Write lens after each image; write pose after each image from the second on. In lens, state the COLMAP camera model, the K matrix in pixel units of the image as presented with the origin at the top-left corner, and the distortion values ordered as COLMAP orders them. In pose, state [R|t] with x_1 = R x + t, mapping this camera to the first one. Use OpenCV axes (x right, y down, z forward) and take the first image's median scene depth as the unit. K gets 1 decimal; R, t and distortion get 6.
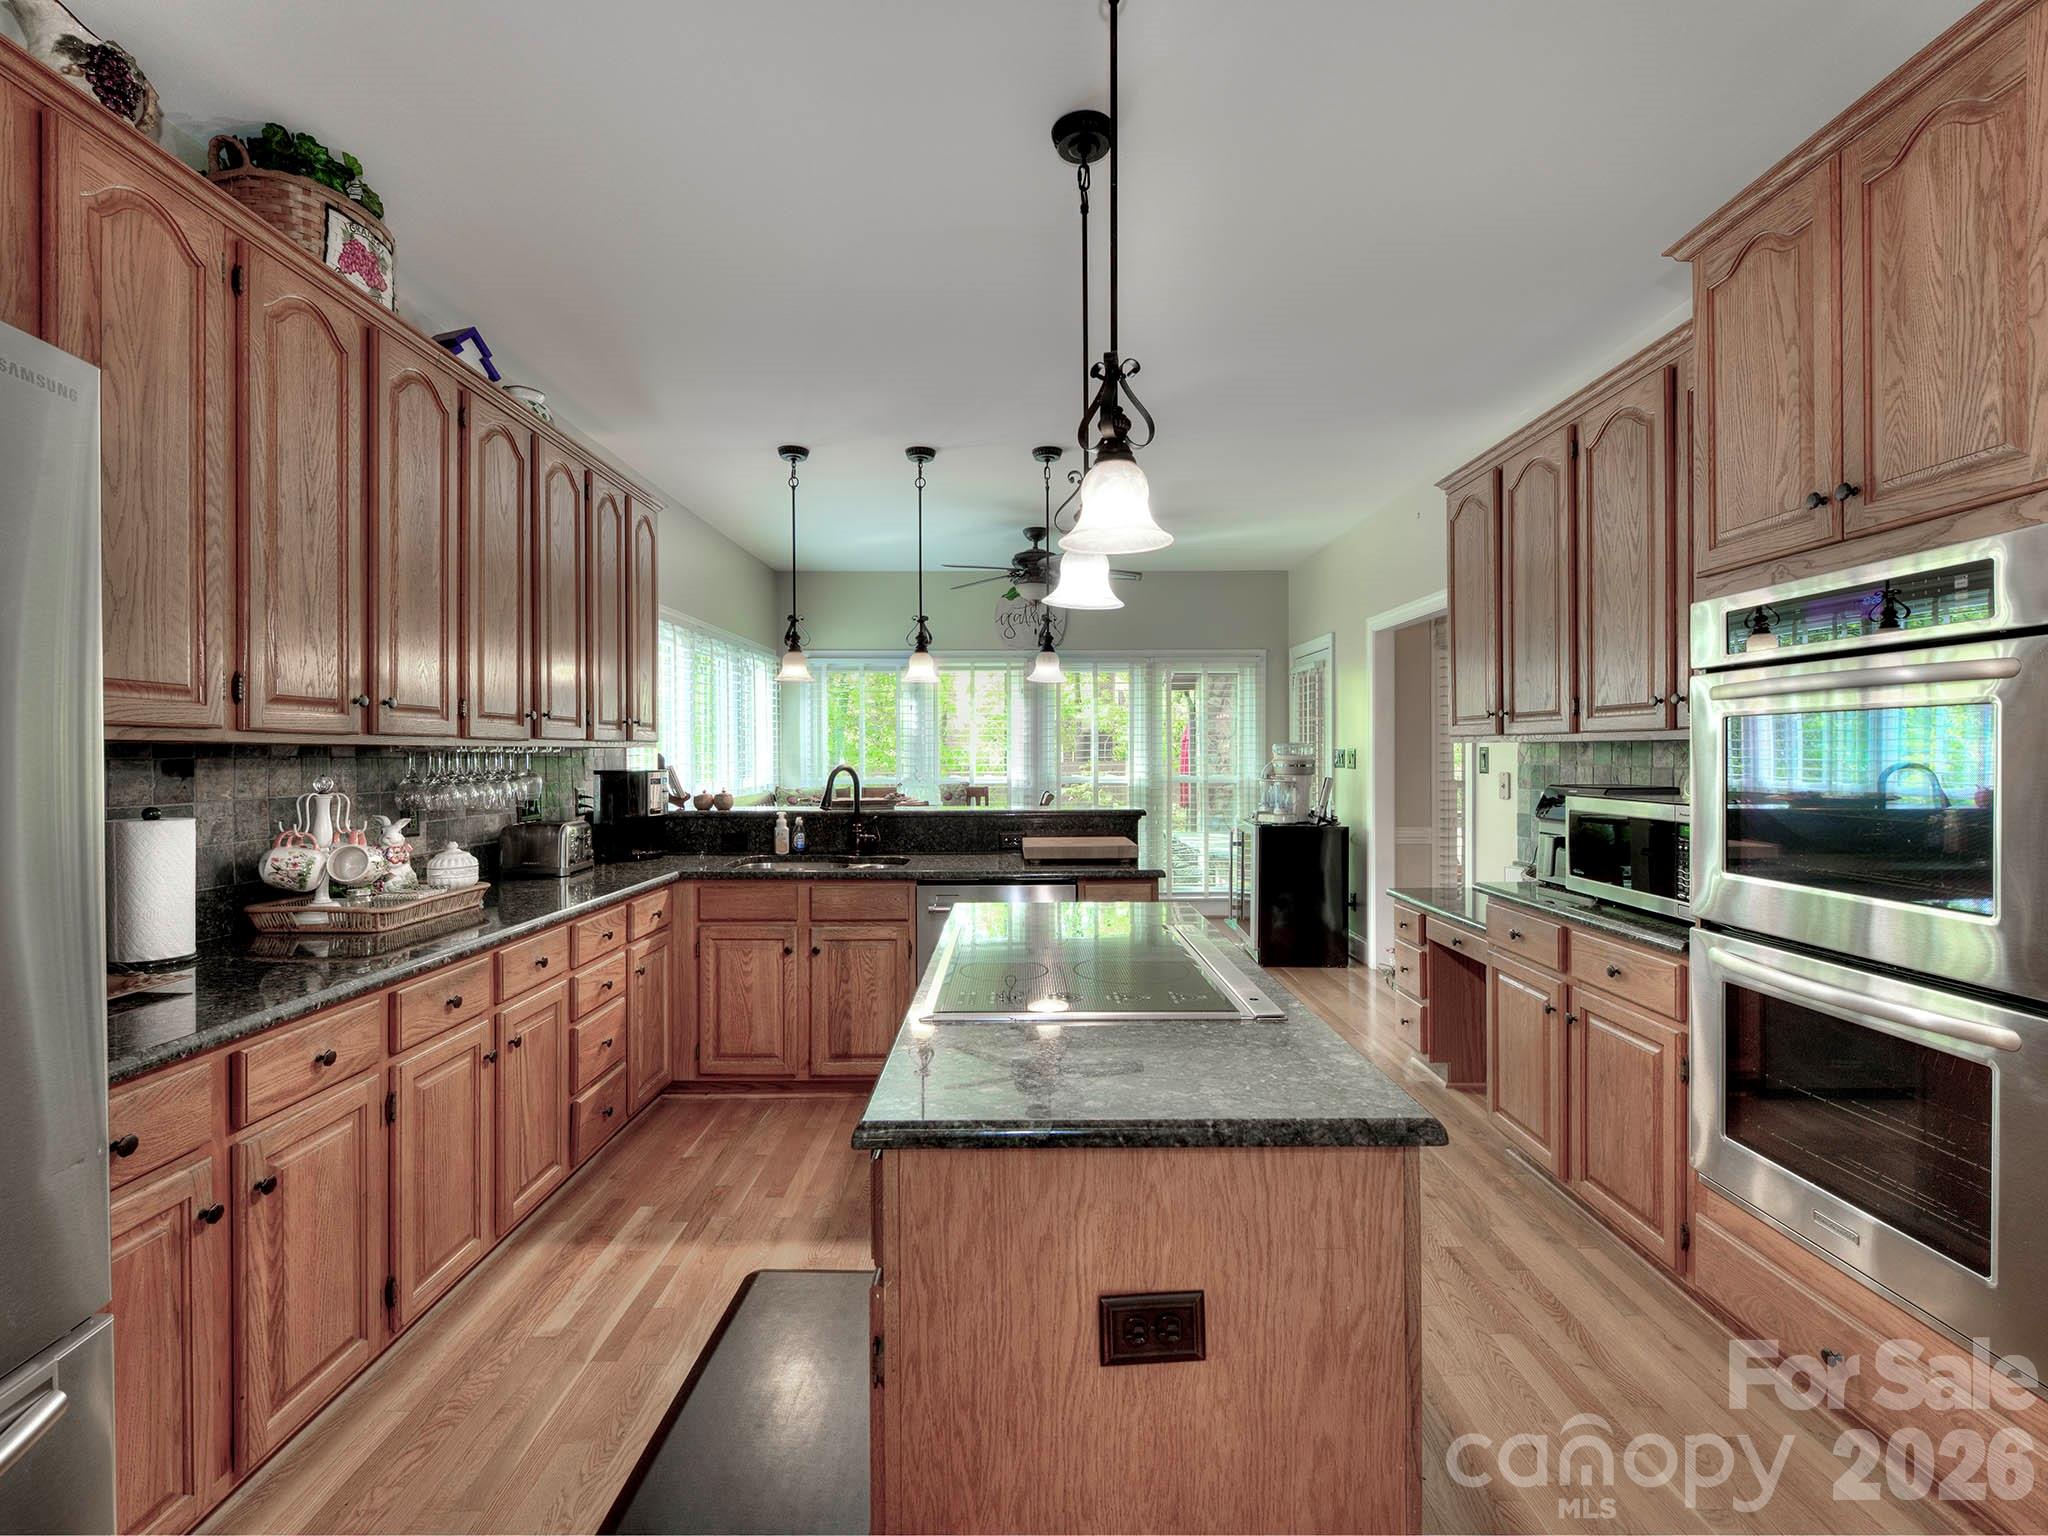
lens RADIAL K [[907.8, 0, 1020.3], [0, 907.8, 757.8], [0, 0, 1]] dist [0.003928, -0.004414]
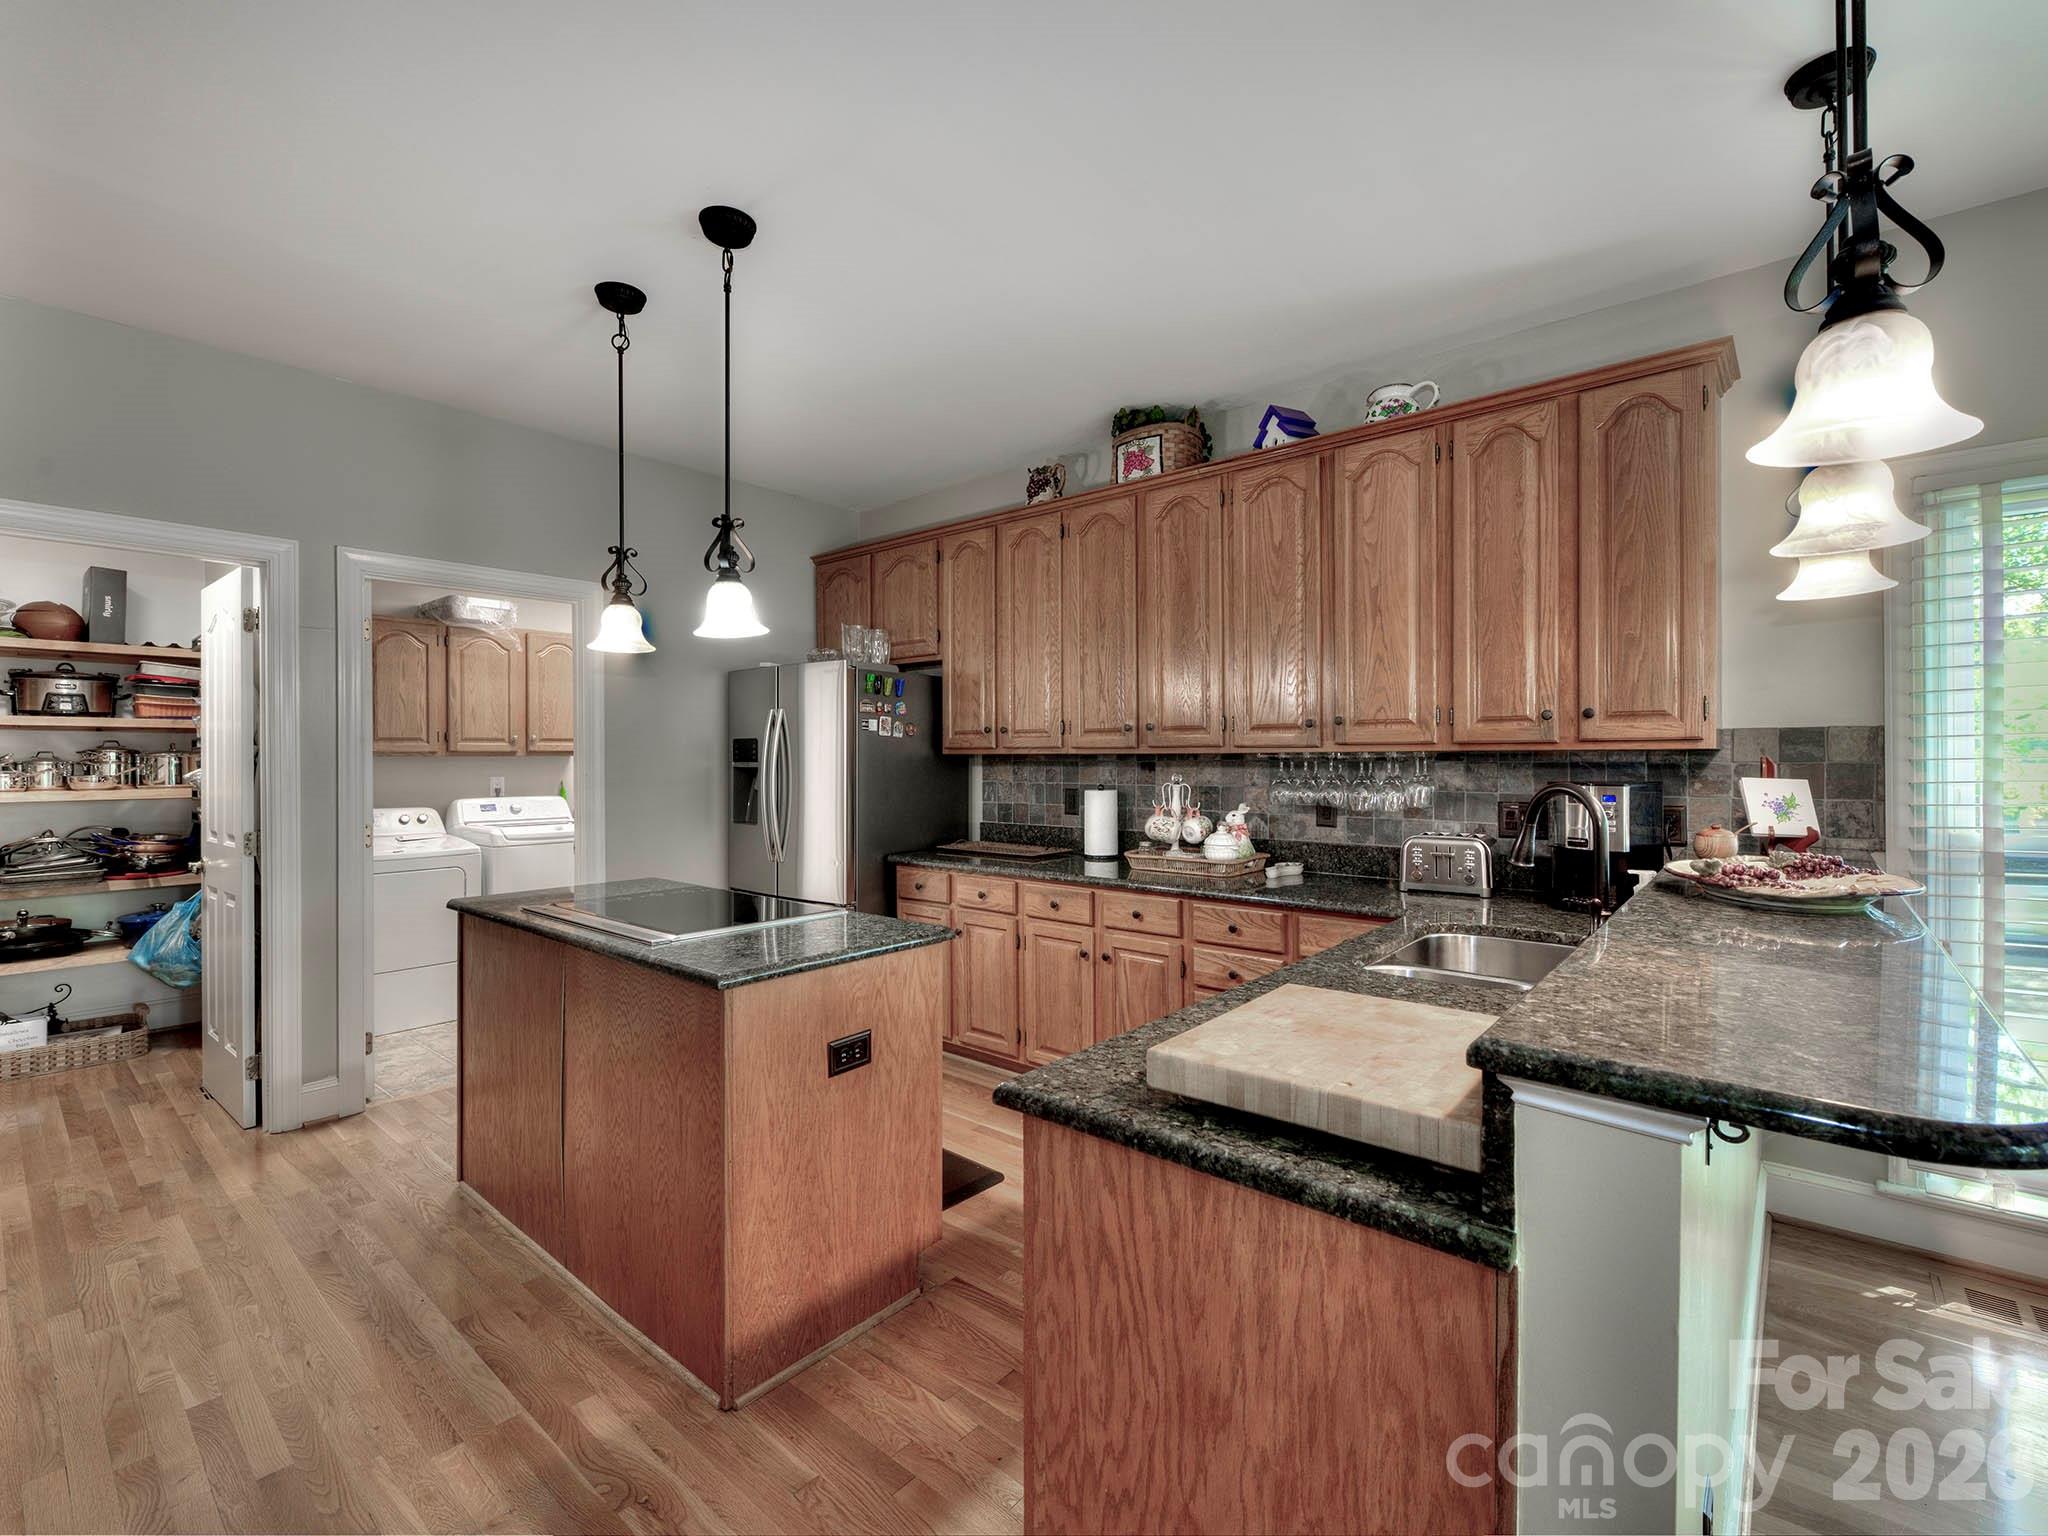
lens RADIAL K [[907.8, 0, 1020.3], [0, 907.8, 757.8], [0, 0, 1]] dist [0.003928, -0.004414]
pose [[-0.654111, 0.005165, -0.756381, 0.483412], [0.002034, 0.999985, 0.005070, -0.011814], [0.756396, 0.001778, -0.654112, 1.404105]]
